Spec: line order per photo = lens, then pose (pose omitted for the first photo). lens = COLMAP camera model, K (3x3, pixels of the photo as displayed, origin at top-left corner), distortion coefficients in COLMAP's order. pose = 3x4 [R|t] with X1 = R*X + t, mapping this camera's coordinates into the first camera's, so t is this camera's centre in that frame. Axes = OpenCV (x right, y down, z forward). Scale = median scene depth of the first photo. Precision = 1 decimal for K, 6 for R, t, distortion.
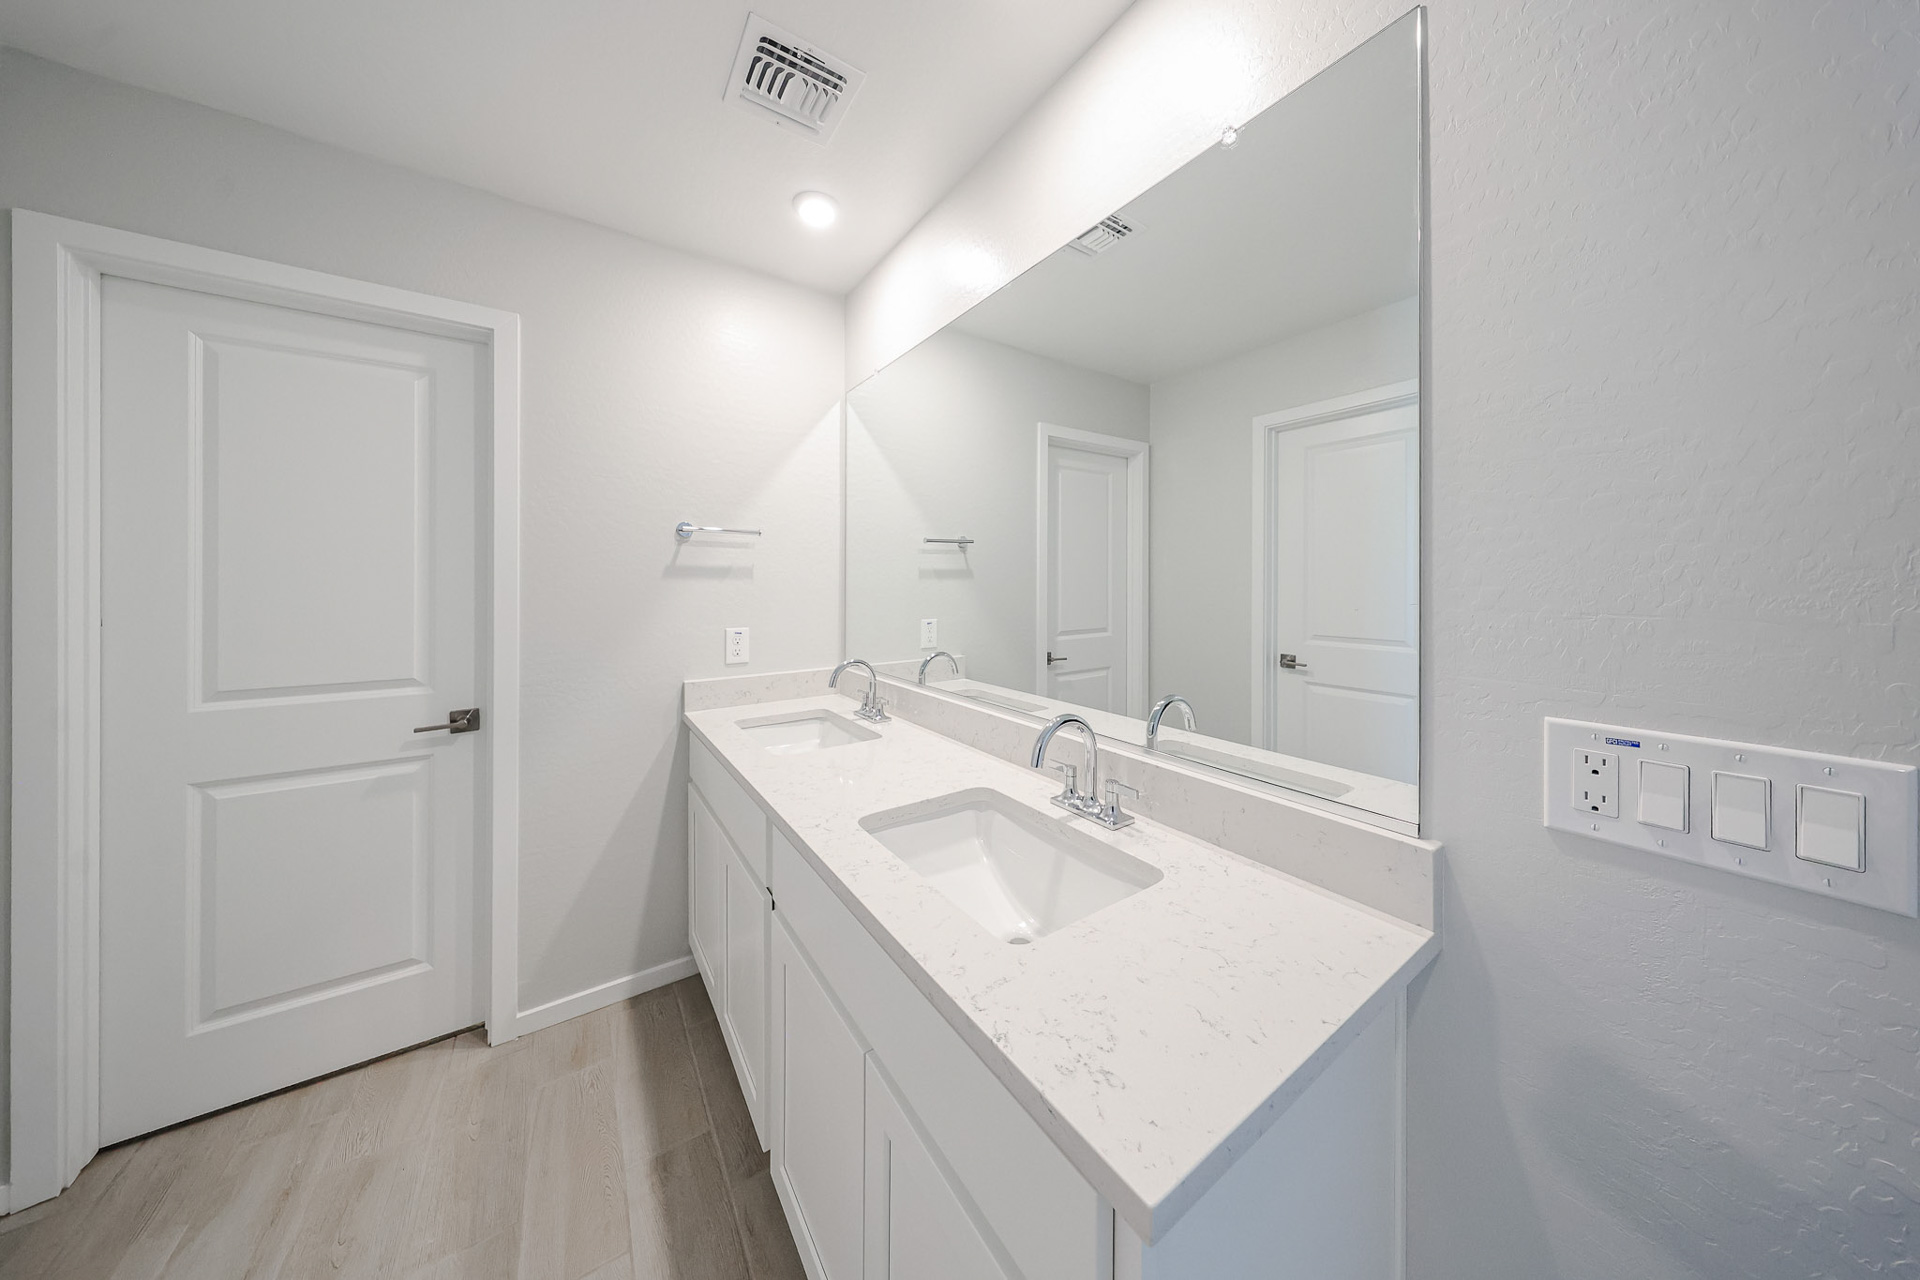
lens RADIAL K [[587.2, 0, 947.8], [0, 587.2, 592.4], [0, 0, 1]] dist [0.000924, 0.000080]
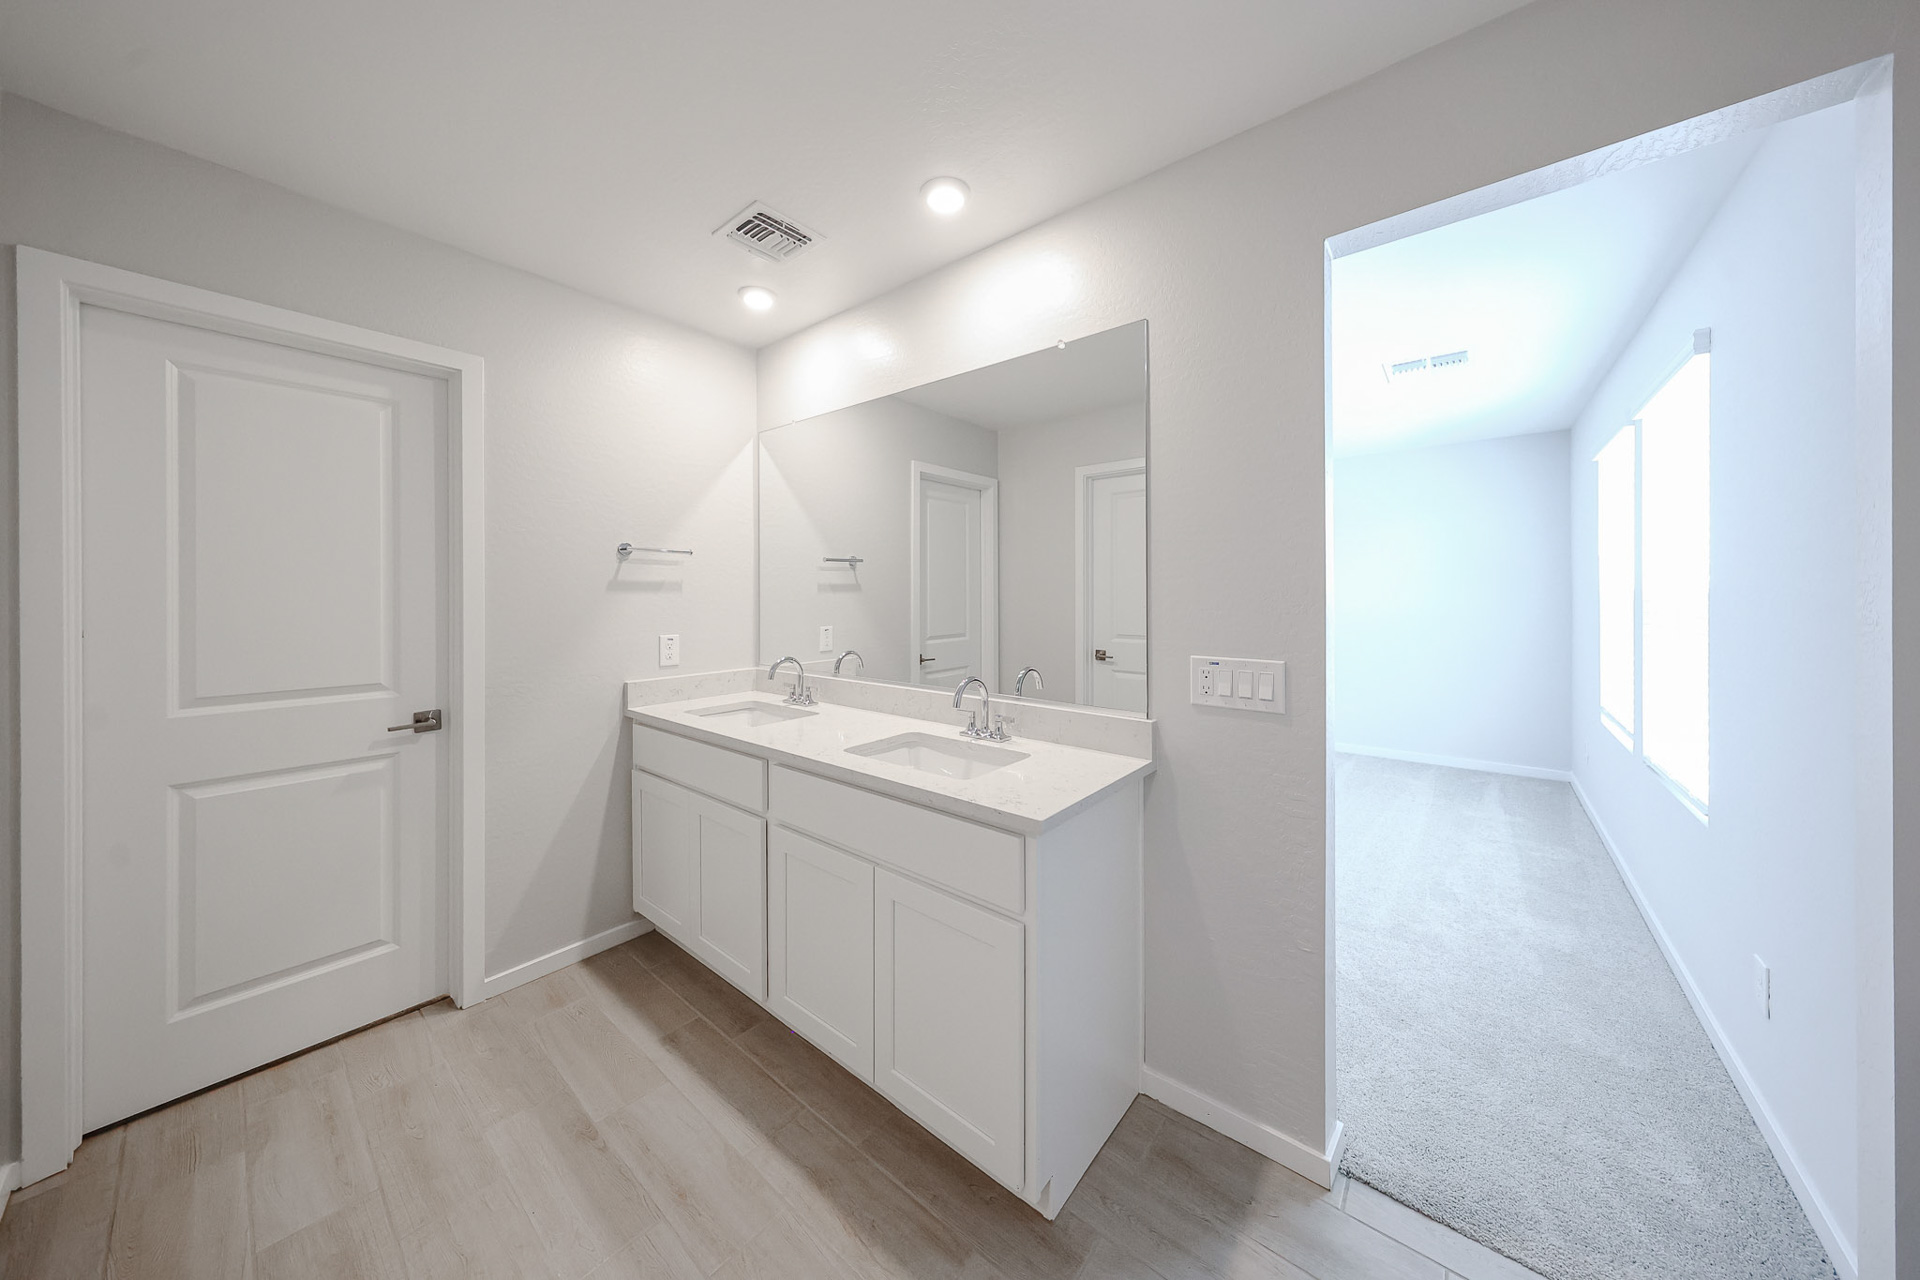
lens RADIAL K [[620.9, 0, 955.6], [0, 620.9, 600.8], [0, 0, 1]] dist [0.000242, 0.000167]
pose [[0.959862, -0.002775, 0.280460, -0.197472], [0.004596, 0.999972, -0.005834, 0.004183], [-0.280436, 0.006889, 0.959848, -0.394443]]
